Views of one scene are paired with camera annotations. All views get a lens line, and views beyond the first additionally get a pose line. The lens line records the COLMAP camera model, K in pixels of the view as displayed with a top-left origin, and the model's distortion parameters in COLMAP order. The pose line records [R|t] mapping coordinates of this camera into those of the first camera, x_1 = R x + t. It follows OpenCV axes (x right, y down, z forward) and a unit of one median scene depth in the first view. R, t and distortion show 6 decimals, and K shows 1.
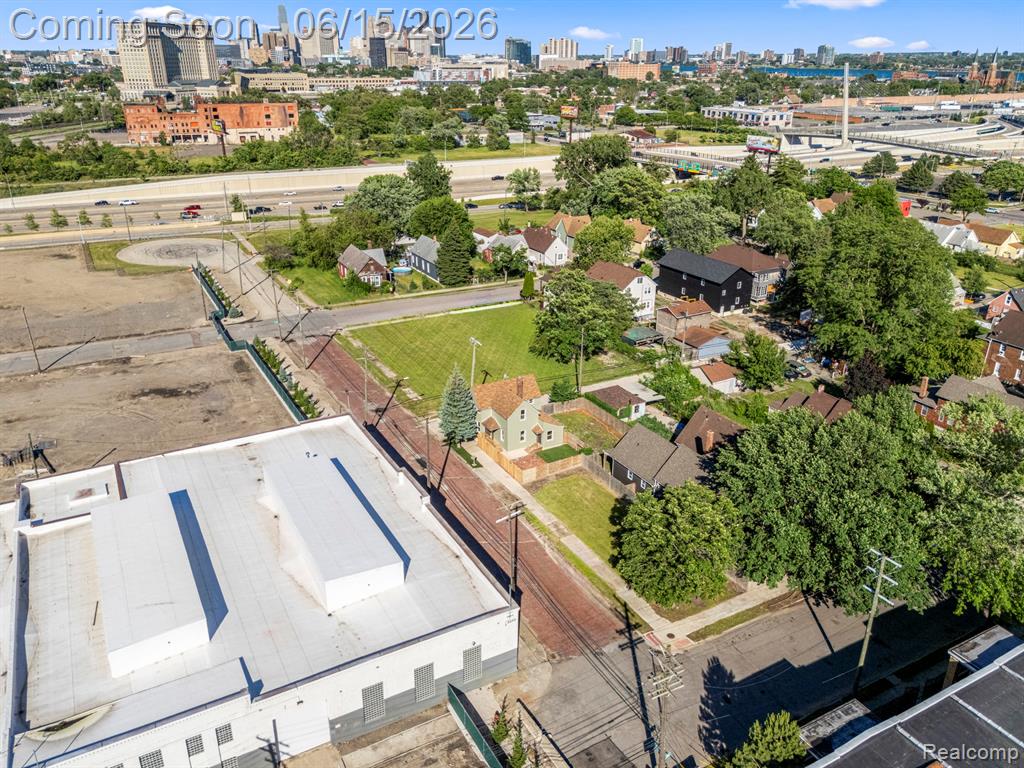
lens RADIAL K [[766.7, 0, 512.0], [0, 766.7, 384.0], [0, 0, 1]] dist [0.050059, -0.002457]
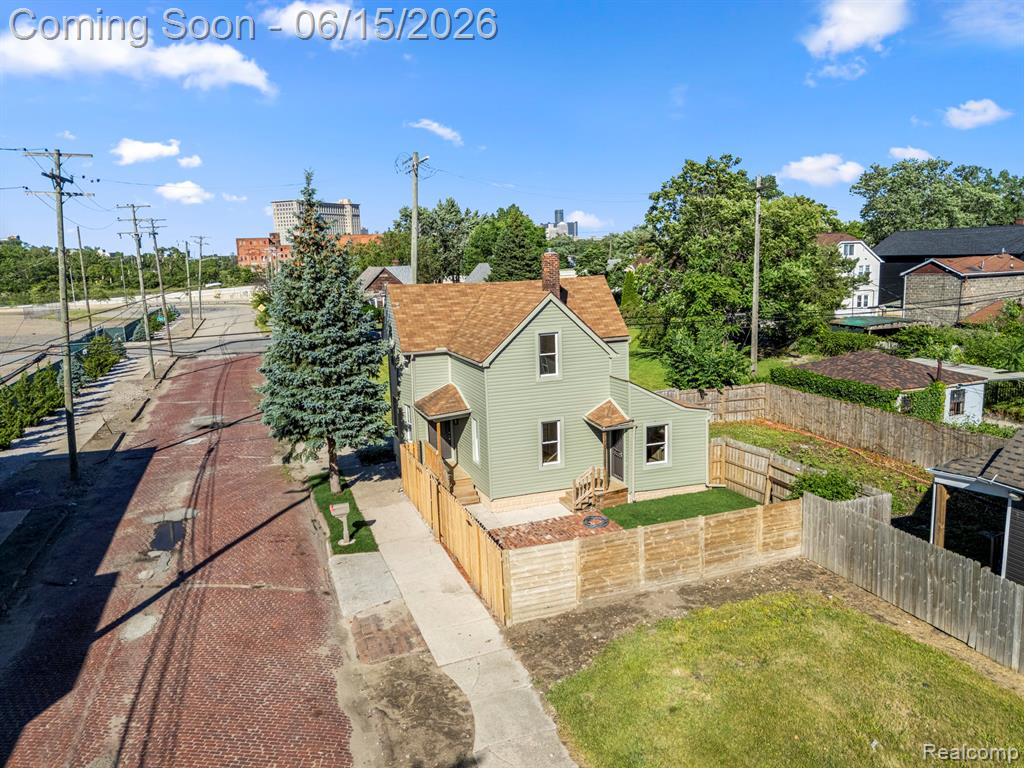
lens RADIAL K [[756.1, 0, 514.6], [0, 756.1, 365.7], [0, 0, 1]] dist [0.059120, 0.000947]
pose [[0.986047, -0.012413, -0.166004, 0.040892], [-0.028073, 0.970535, -0.239319, 0.095105], [0.164083, 0.240640, 0.956645, 0.672413]]
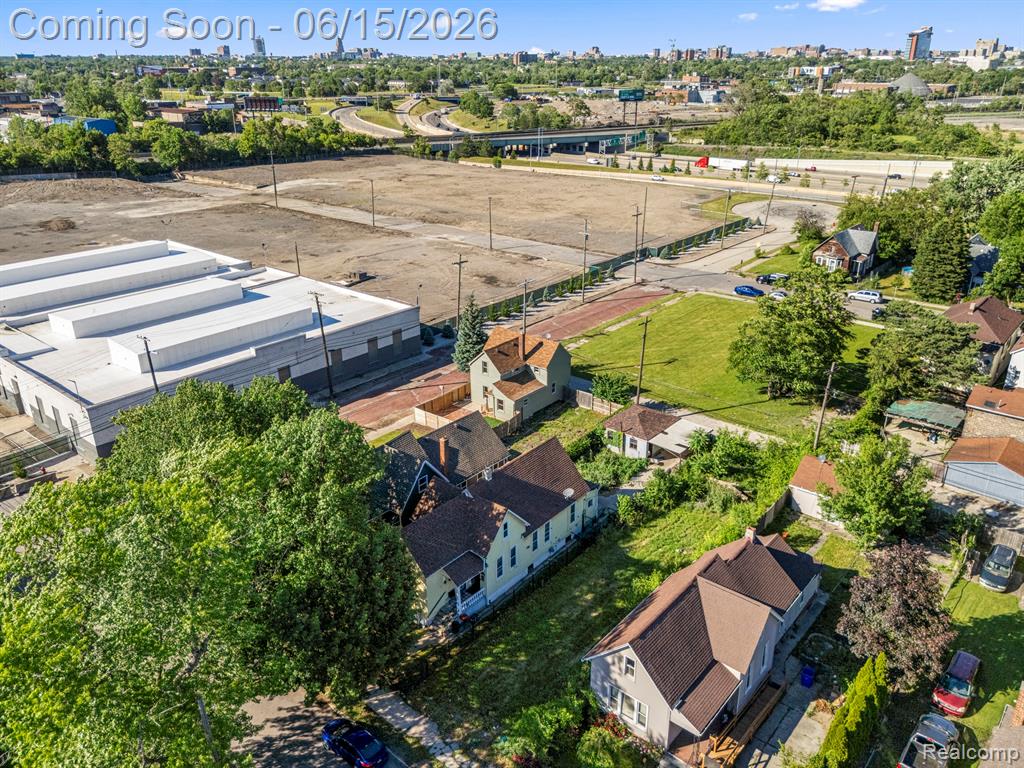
lens RADIAL K [[766.7, 0, 512.0], [0, 766.7, 384.0], [0, 0, 1]] dist [0.050059, -0.002457]
pose [[0.357632, 0.356817, -0.863007, 0.699832], [-0.354446, 0.906840, 0.228057, -0.135716], [0.863984, 0.224329, 0.450787, 0.571960]]
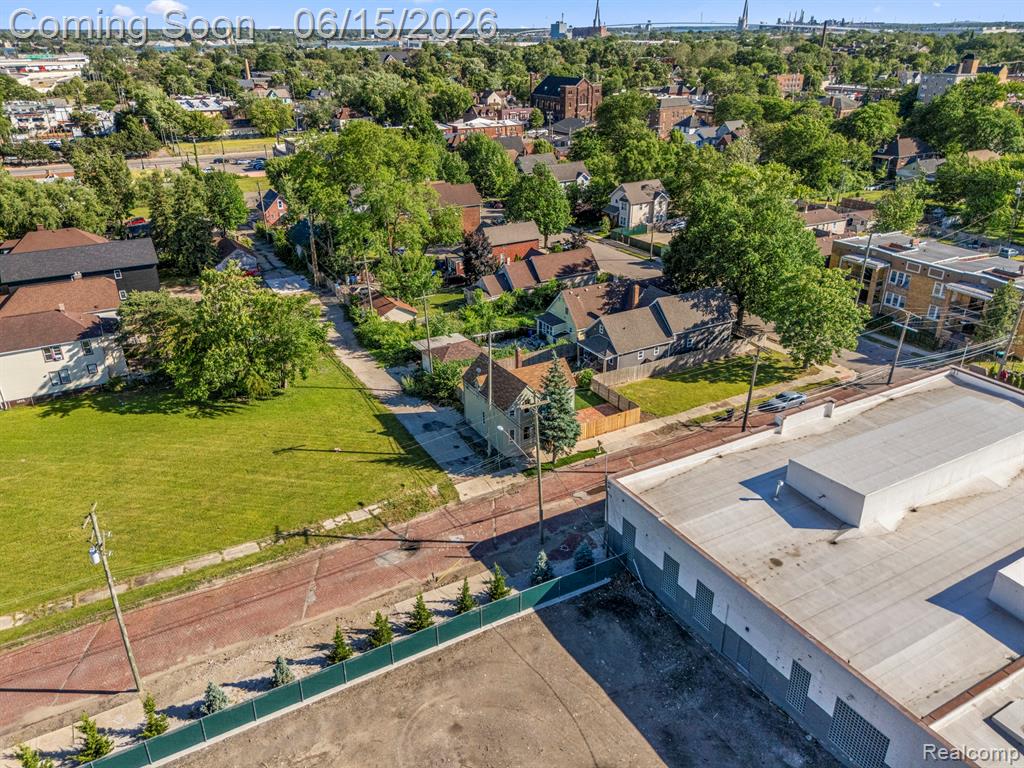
lens RADIAL K [[766.7, 0, 512.0], [0, 766.7, 384.0], [0, 0, 1]] dist [0.050059, -0.002457]
pose [[-0.007894, -0.421683, 0.906709, -0.646945], [0.392619, 0.832616, 0.390642, -0.260239], [-0.919667, 0.359075, 0.158988, 0.827144]]
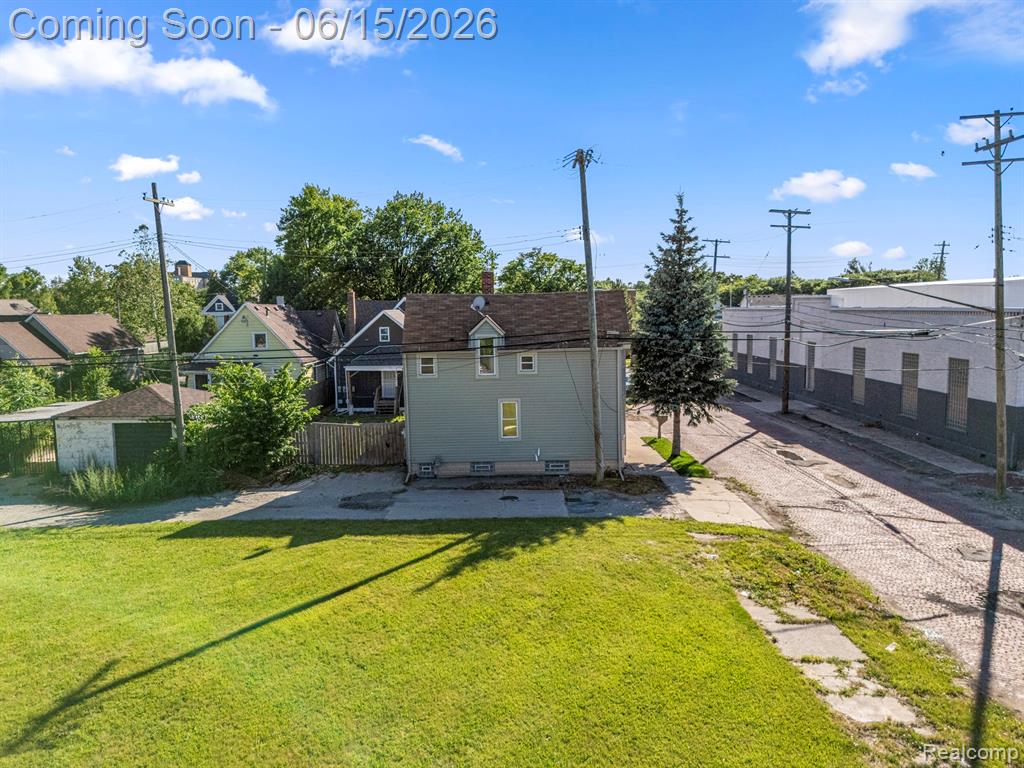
lens RADIAL K [[748.0, 0, 526.1], [0, 748.0, 382.9], [0, 0, 1]] dist [-0.000214, -0.000032]
pose [[-0.883042, -0.035491, 0.467950, -0.155355], [0.187966, 0.886912, 0.421966, -0.097759], [-0.430007, 0.460572, -0.776510, 1.182910]]
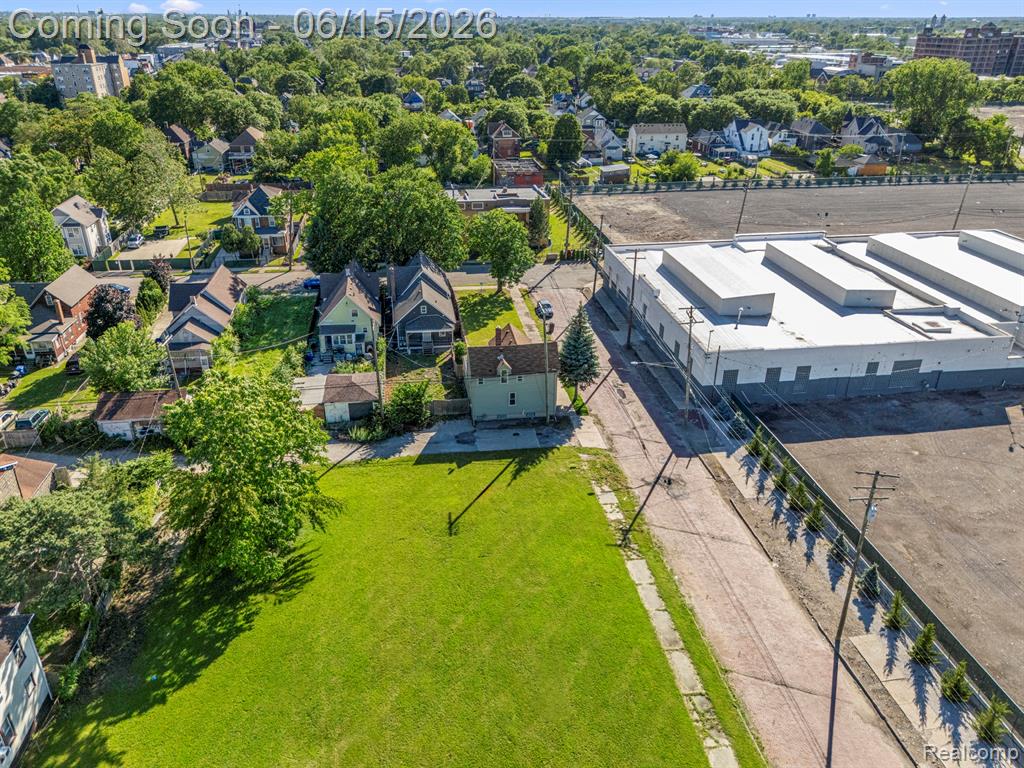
lens RADIAL K [[756.1, 0, 514.6], [0, 756.1, 365.7], [0, 0, 1]] dist [0.059120, 0.000947]
pose [[-0.934872, -0.151195, 0.321176, -0.249795], [0.132336, 0.691102, 0.710539, -0.506659], [-0.329395, 0.706766, -0.626083, 1.406771]]
